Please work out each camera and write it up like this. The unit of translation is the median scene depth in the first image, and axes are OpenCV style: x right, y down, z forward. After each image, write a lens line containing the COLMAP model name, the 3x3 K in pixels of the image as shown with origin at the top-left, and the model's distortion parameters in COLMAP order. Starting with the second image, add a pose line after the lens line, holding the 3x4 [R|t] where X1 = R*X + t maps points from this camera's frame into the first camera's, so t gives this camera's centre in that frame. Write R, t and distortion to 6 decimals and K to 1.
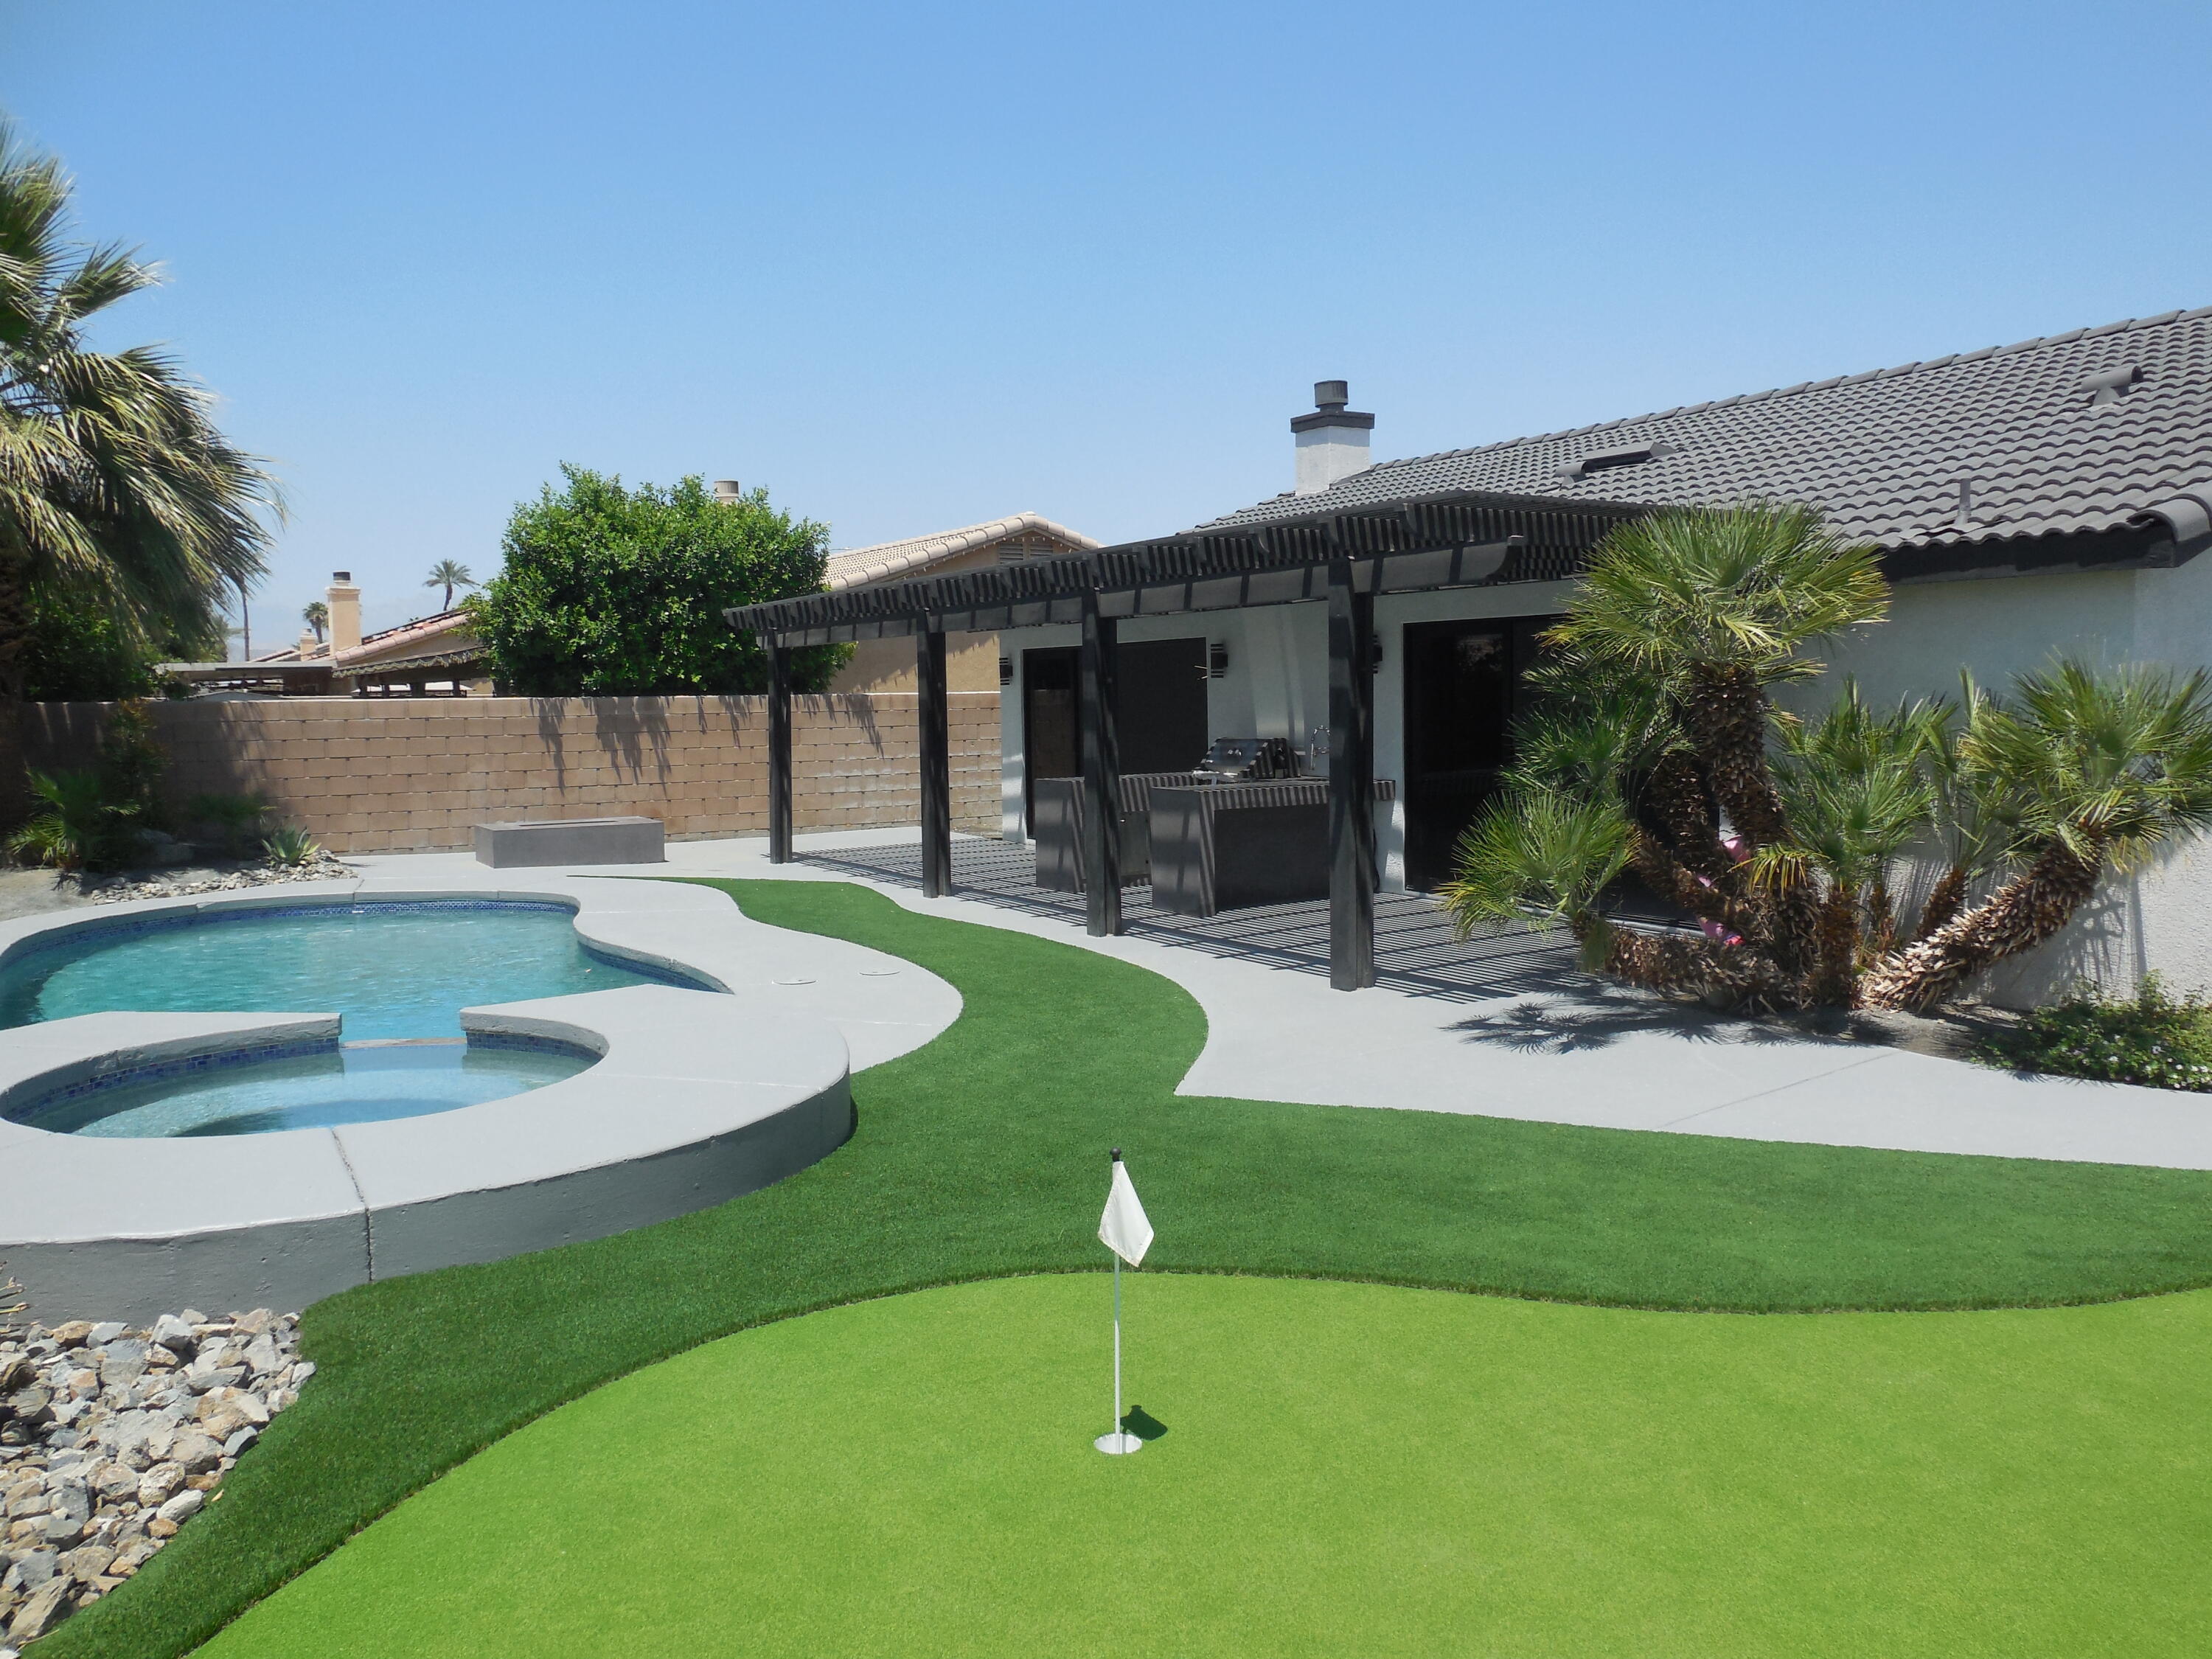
lens RADIAL K [[1678.9, 0, 1106.0], [0, 1678.9, 829.5], [0, 0, 1]] dist [-0.015746, -0.001349]
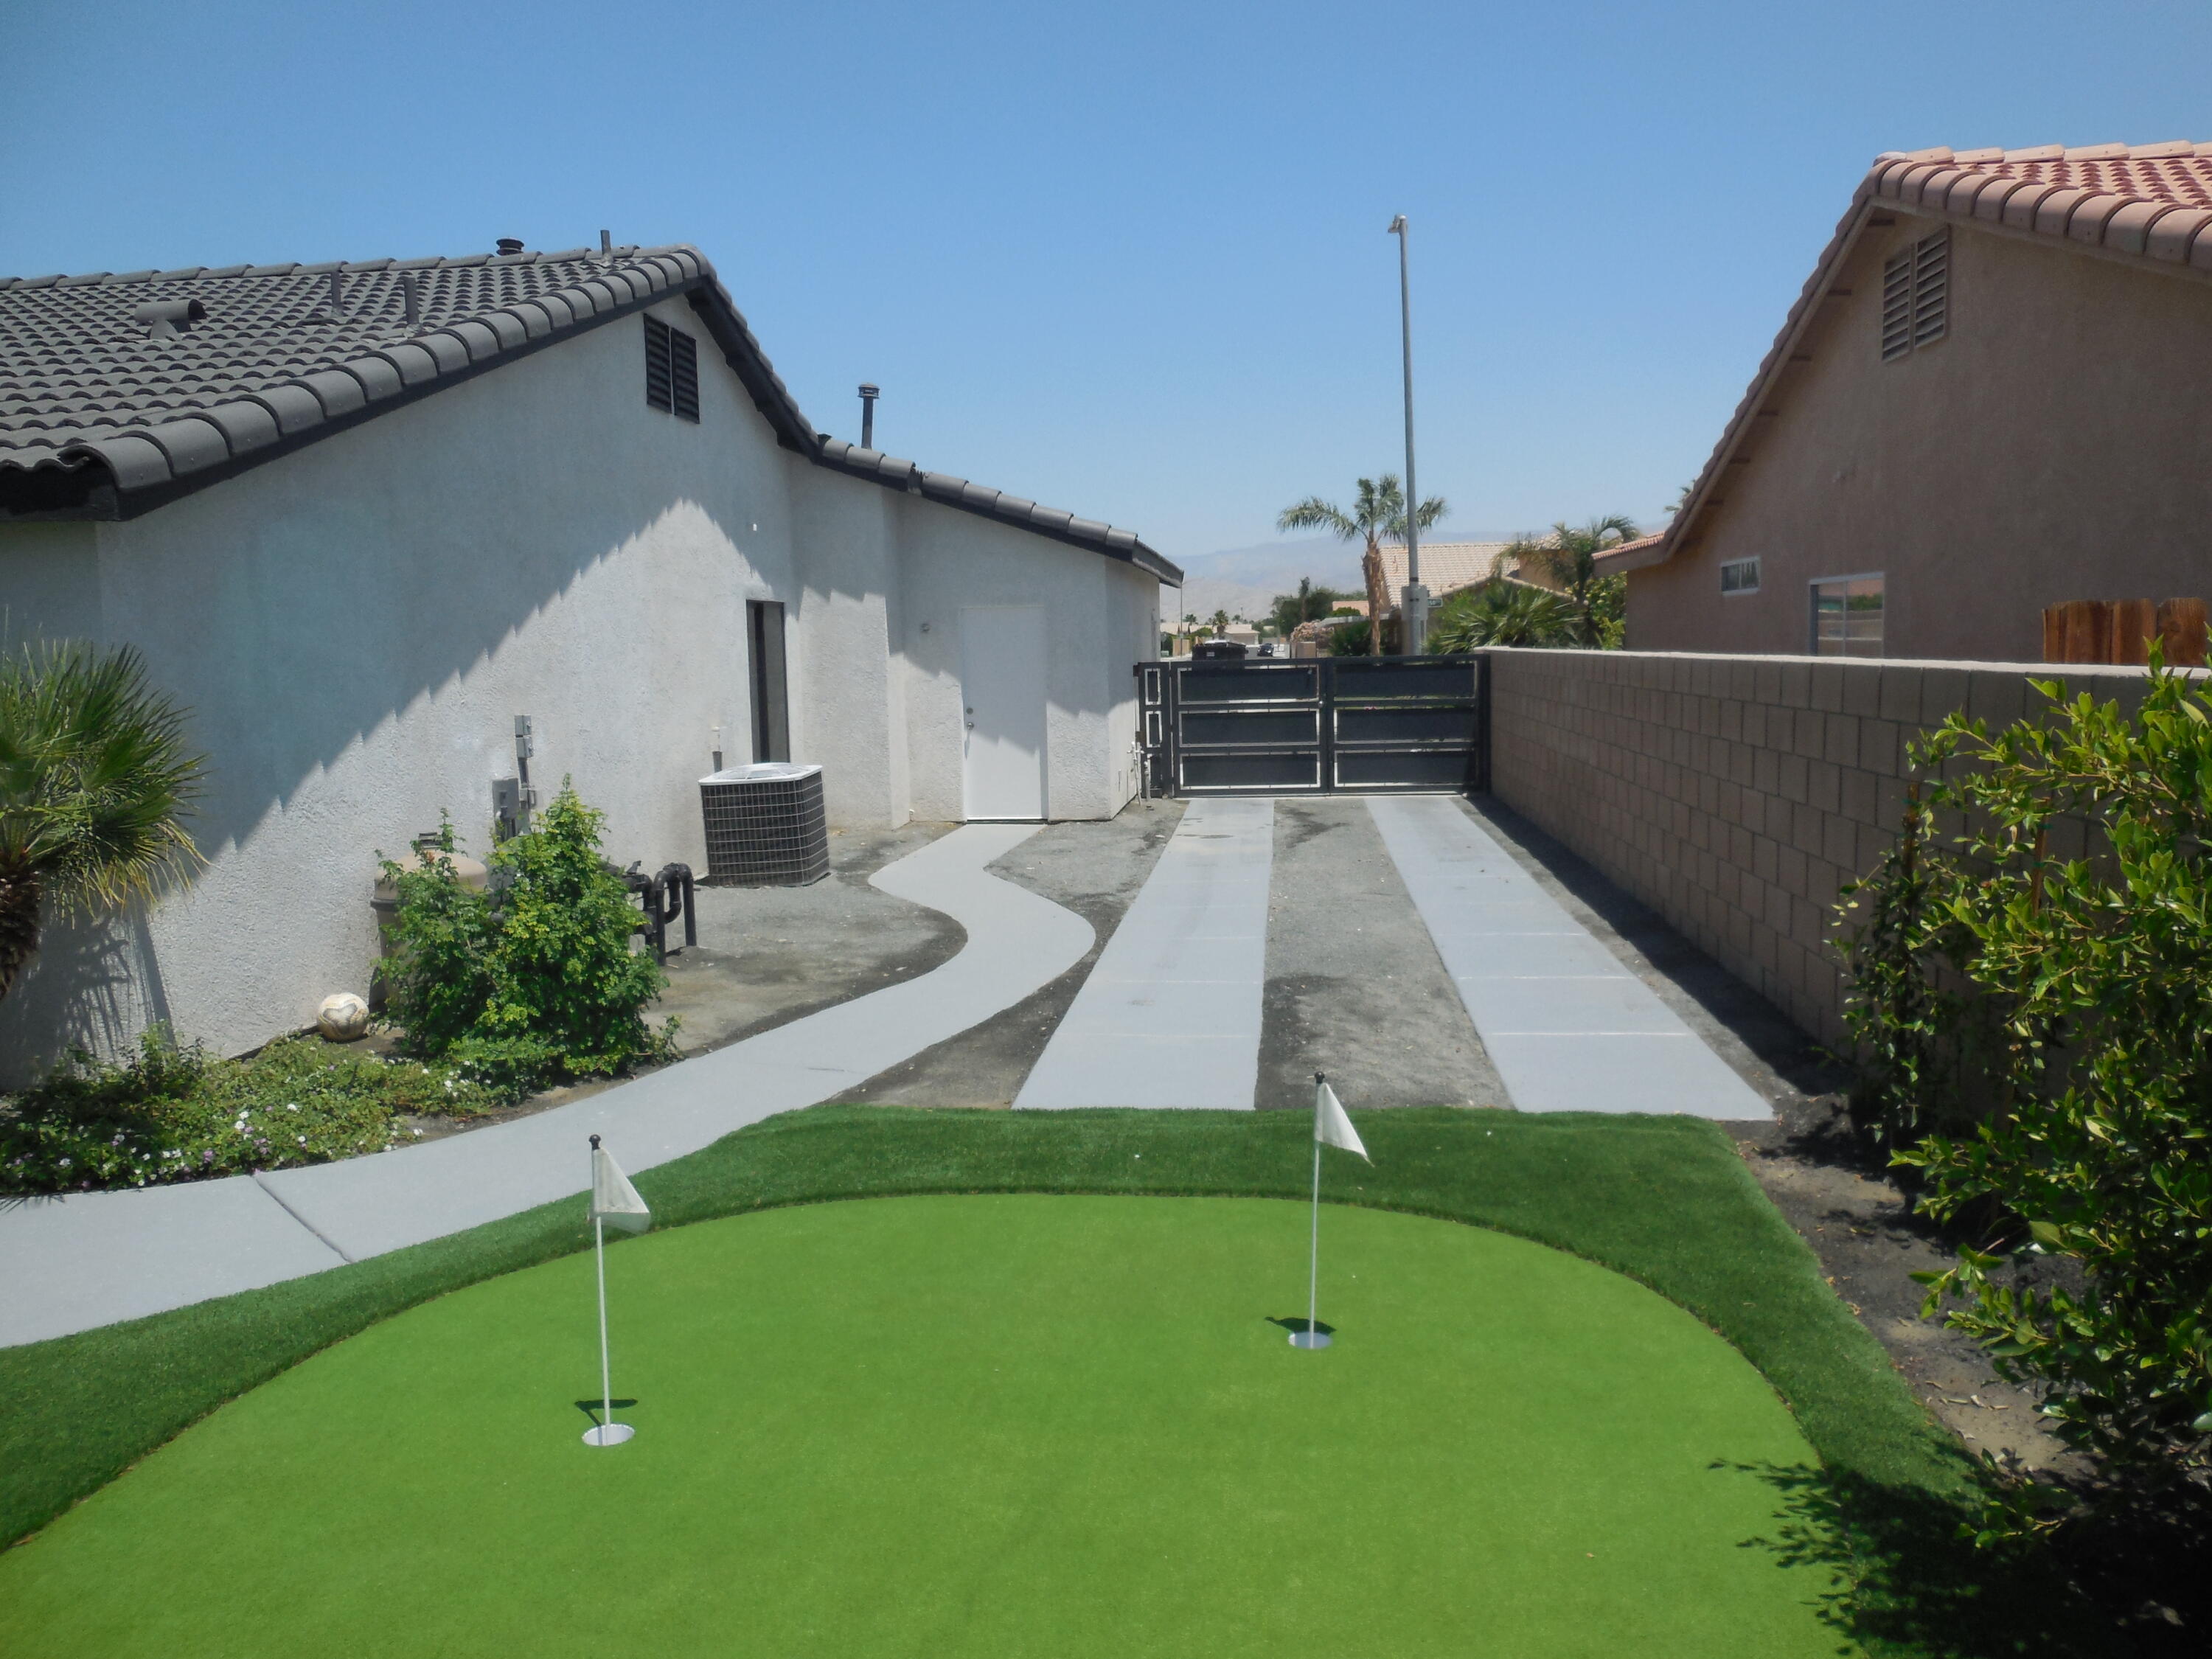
lens RADIAL K [[1678.9, 0, 1106.0], [0, 1678.9, 829.5], [0, 0, 1]] dist [-0.015746, -0.001349]
pose [[0.677470, -0.085814, 0.730527, 0.347485], [0.055498, 0.996304, 0.065567, -0.035538], [-0.733454, -0.003877, 0.679728, 0.113154]]
